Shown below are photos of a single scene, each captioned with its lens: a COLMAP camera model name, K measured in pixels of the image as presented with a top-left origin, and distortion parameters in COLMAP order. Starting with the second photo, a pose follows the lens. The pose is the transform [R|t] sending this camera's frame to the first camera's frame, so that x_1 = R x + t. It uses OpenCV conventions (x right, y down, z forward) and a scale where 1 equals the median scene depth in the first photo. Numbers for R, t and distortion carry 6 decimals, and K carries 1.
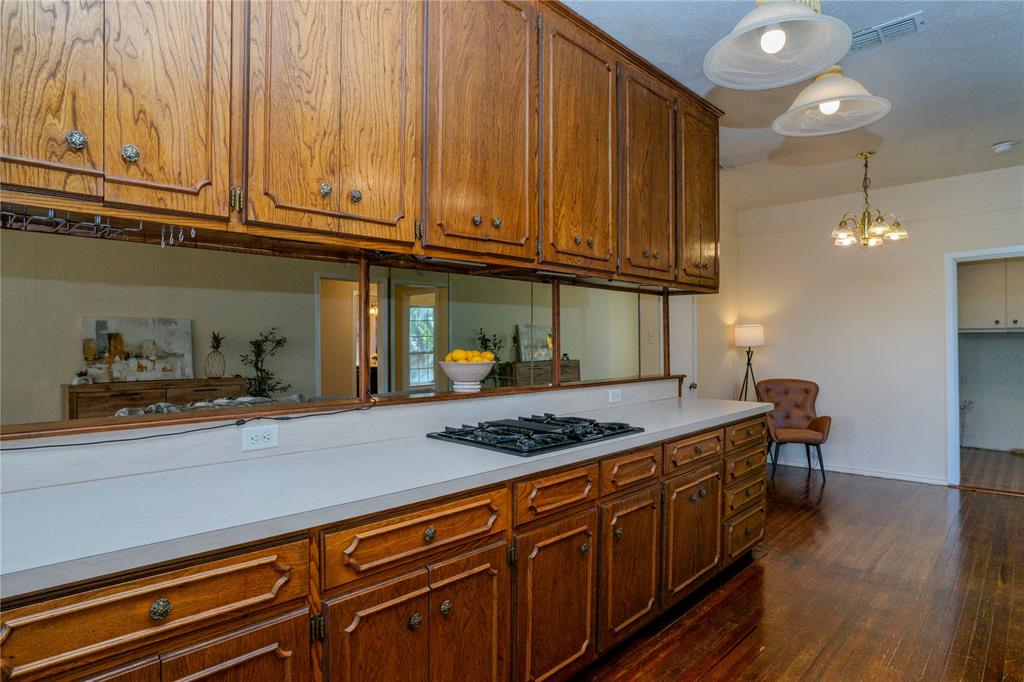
lens RADIAL K [[566.4, 0, 512.0], [0, 566.4, 341.0], [0, 0, 1]] dist [0.004694, 0.001885]
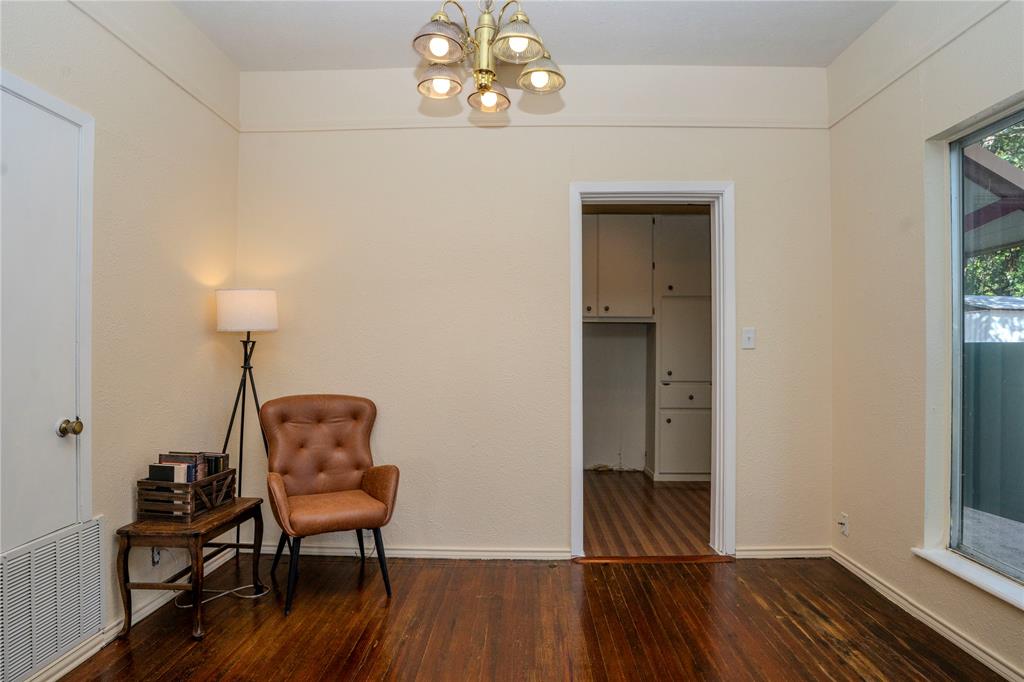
lens RADIAL K [[566.4, 0, 512.0], [0, 566.4, 341.0], [0, 0, 1]] dist [0.004694, 0.001885]
pose [[0.727768, -0.002147, 0.685820, 0.262719], [-0.002278, 0.999982, 0.005548, 0.015917], [-0.685819, -0.005599, 0.727750, 0.514235]]
